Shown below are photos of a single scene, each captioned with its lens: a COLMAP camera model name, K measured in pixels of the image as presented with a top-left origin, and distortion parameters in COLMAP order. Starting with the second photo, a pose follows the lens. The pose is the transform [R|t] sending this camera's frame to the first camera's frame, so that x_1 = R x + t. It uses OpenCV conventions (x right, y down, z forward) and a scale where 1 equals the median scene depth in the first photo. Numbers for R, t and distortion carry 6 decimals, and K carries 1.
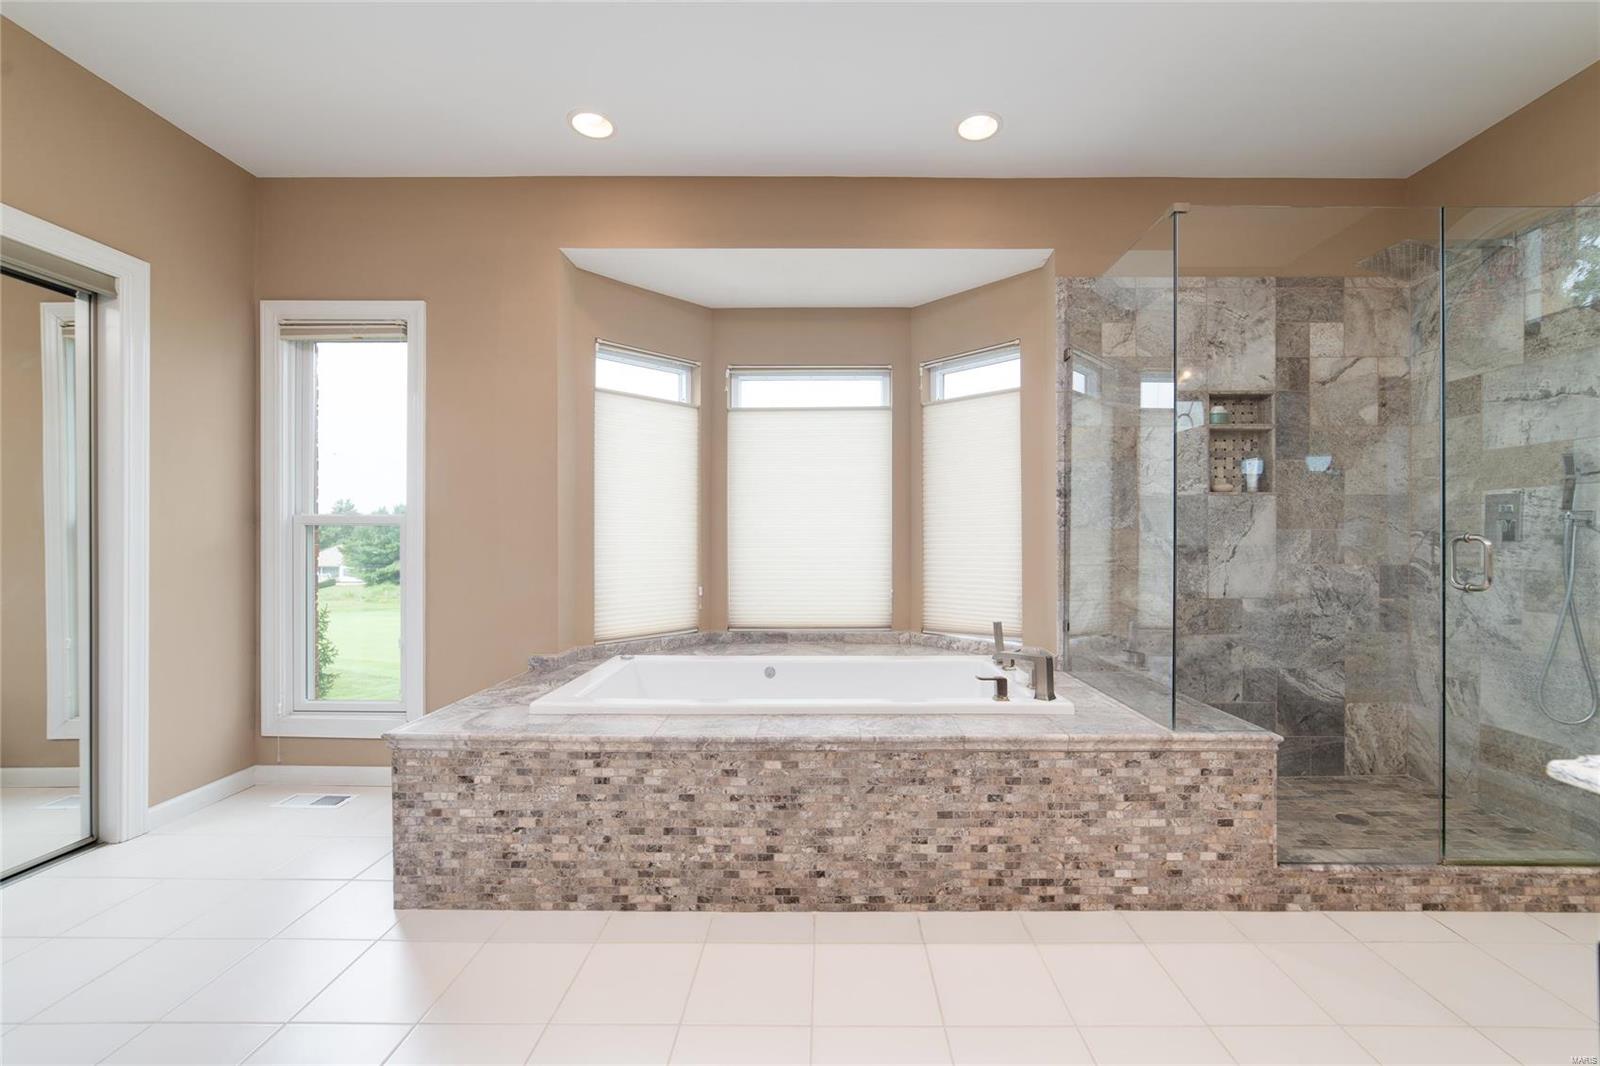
lens RADIAL K [[633.5, 0, 804.0], [0, 633.5, 528.3], [0, 0, 1]] dist [-0.023407, 0.008381]
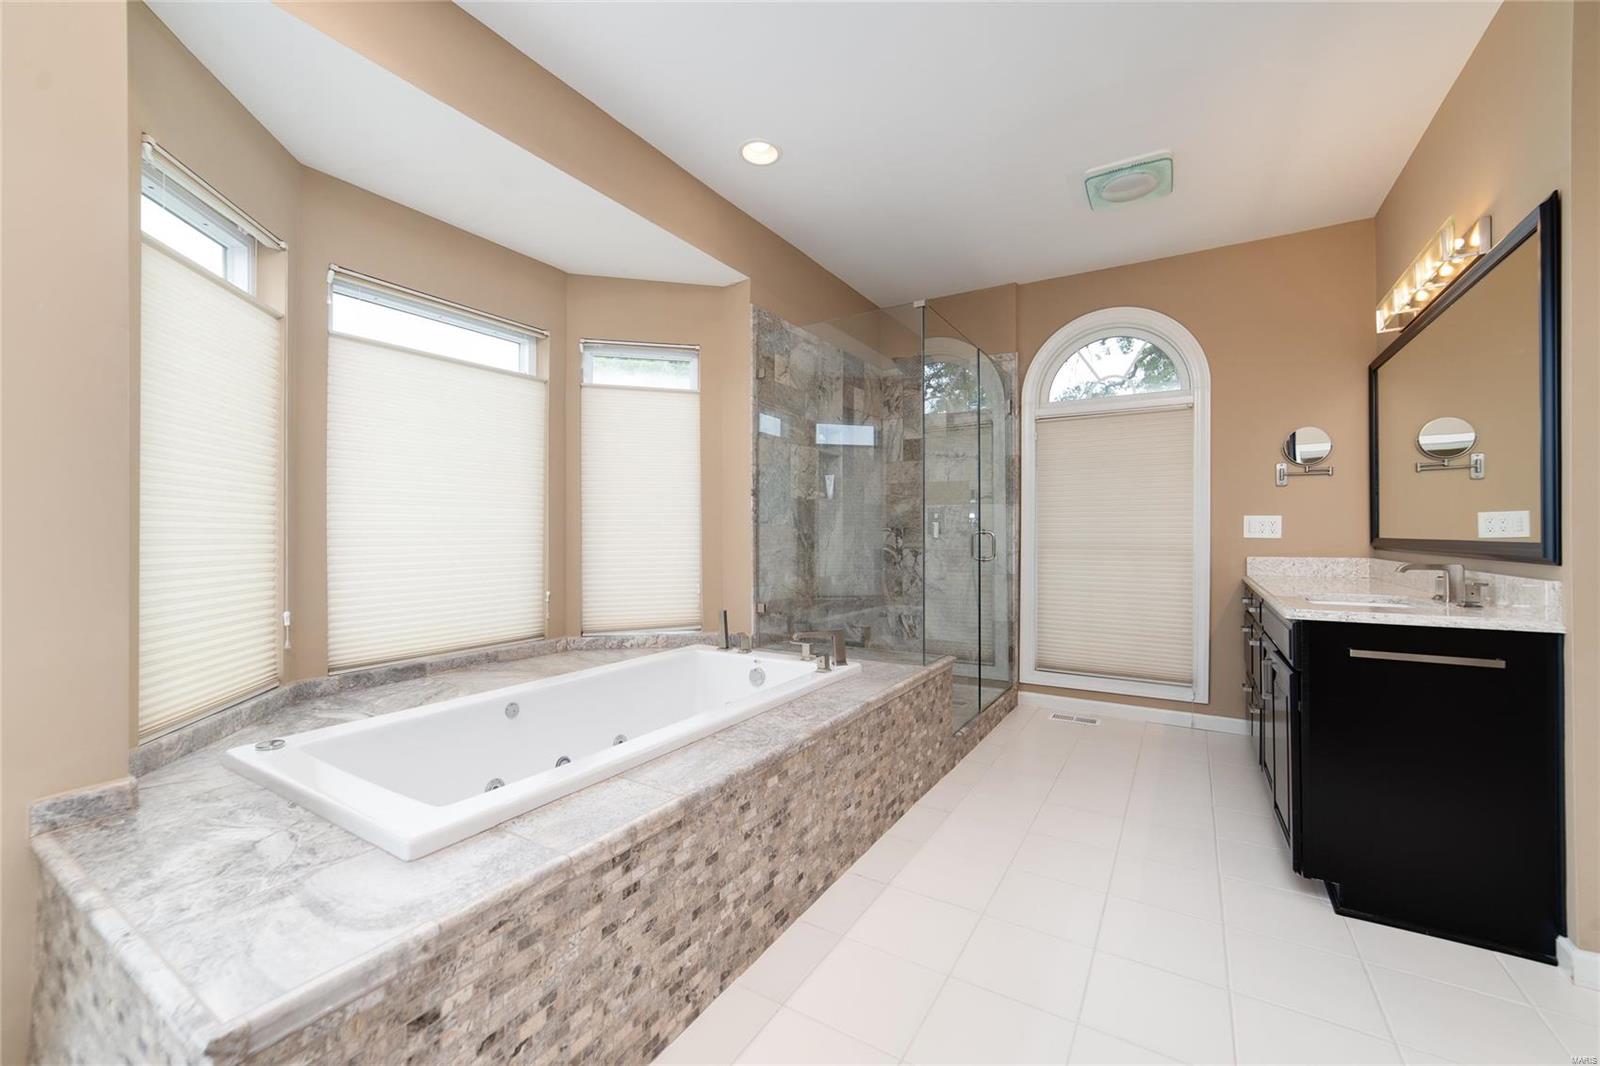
lens RADIAL K [[633.5, 0, 804.0], [0, 633.5, 528.3], [0, 0, 1]] dist [-0.023407, 0.008381]
pose [[0.518494, 0.006492, 0.855057, -0.803492], [-0.012866, 0.999917, 0.000211, 0.010732], [-0.854984, -0.011111, 0.518535, 0.496807]]
